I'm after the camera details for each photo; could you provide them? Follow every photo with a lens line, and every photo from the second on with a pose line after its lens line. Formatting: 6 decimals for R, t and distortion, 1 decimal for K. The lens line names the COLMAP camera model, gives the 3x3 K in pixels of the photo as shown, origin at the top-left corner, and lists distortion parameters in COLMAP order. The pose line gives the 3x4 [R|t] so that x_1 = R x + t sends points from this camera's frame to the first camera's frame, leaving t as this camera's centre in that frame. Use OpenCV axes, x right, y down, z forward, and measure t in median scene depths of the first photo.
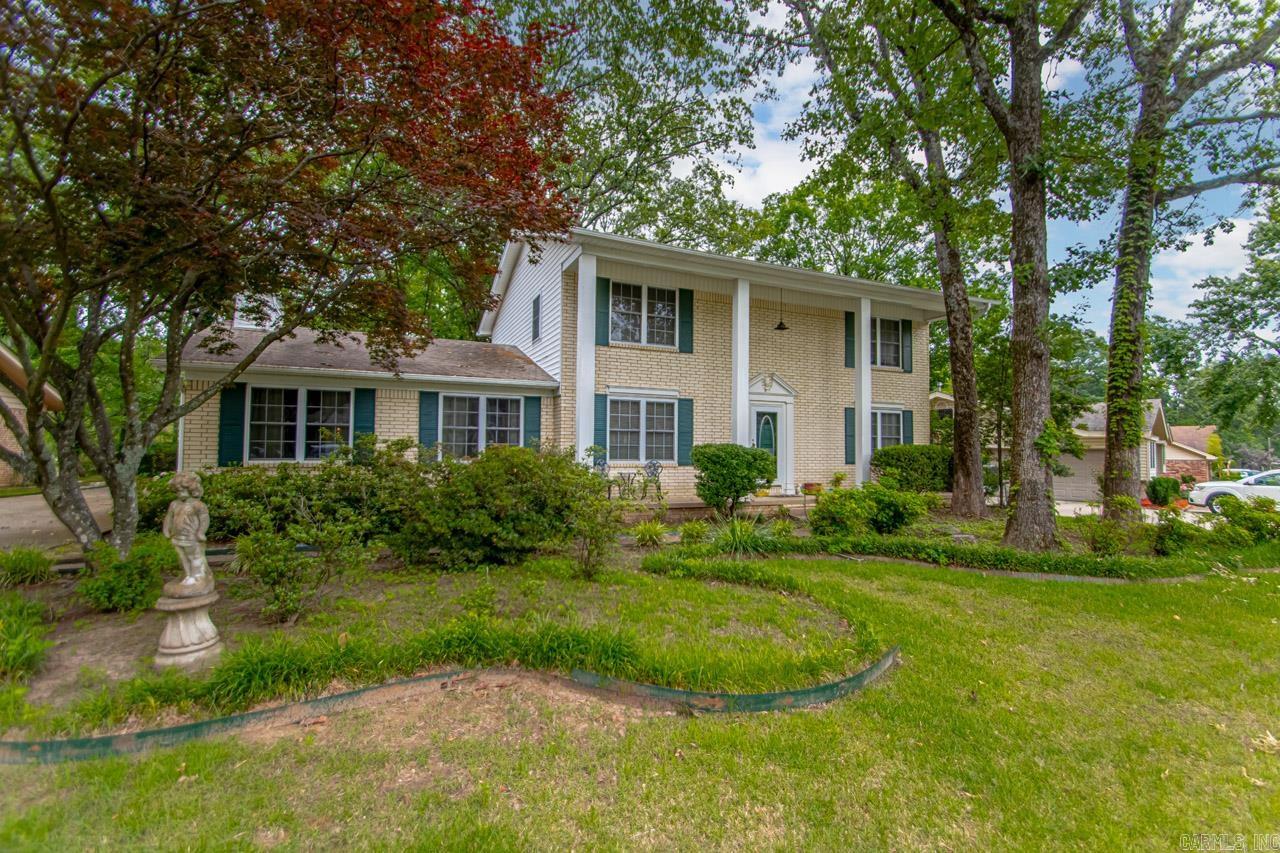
lens RADIAL K [[595.9, 0, 650.5], [0, 595.9, 424.0], [0, 0, 1]] dist [0.027634, -0.023740]
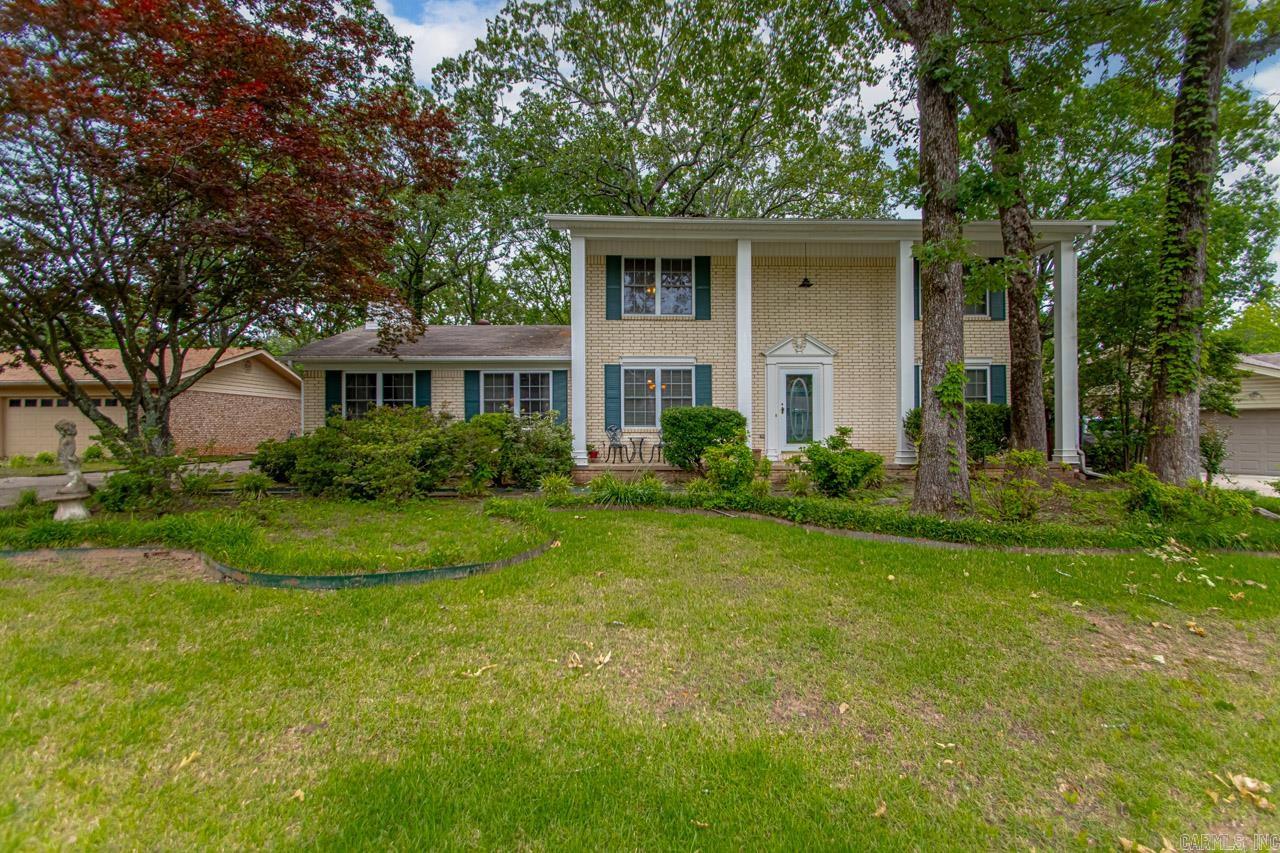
lens RADIAL K [[596.0, 0, 650.9], [0, 596.0, 424.7], [0, 0, 1]] dist [0.018712, -0.017344]
pose [[0.922690, -0.016606, -0.385185, 0.424043], [0.030707, 0.999063, 0.030487, 0.029499], [0.384318, -0.039958, 0.922335, 0.030790]]
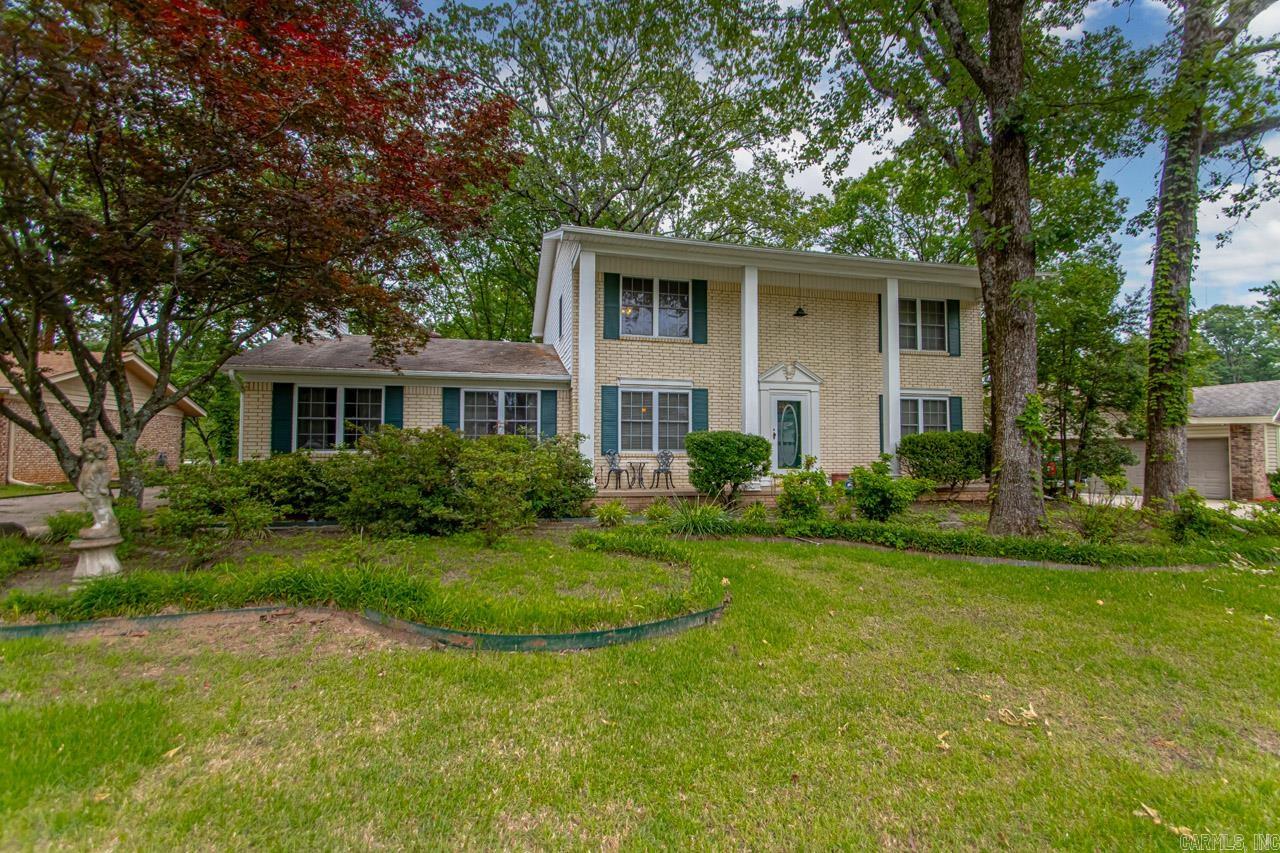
lens RADIAL K [[596.0, 0, 650.9], [0, 596.0, 424.7], [0, 0, 1]] dist [0.018712, -0.017344]
pose [[0.983900, -0.016539, -0.177955, 0.180069], [0.016165, 0.999863, -0.003552, 0.023291], [0.177989, 0.000618, 0.984032, -0.002462]]
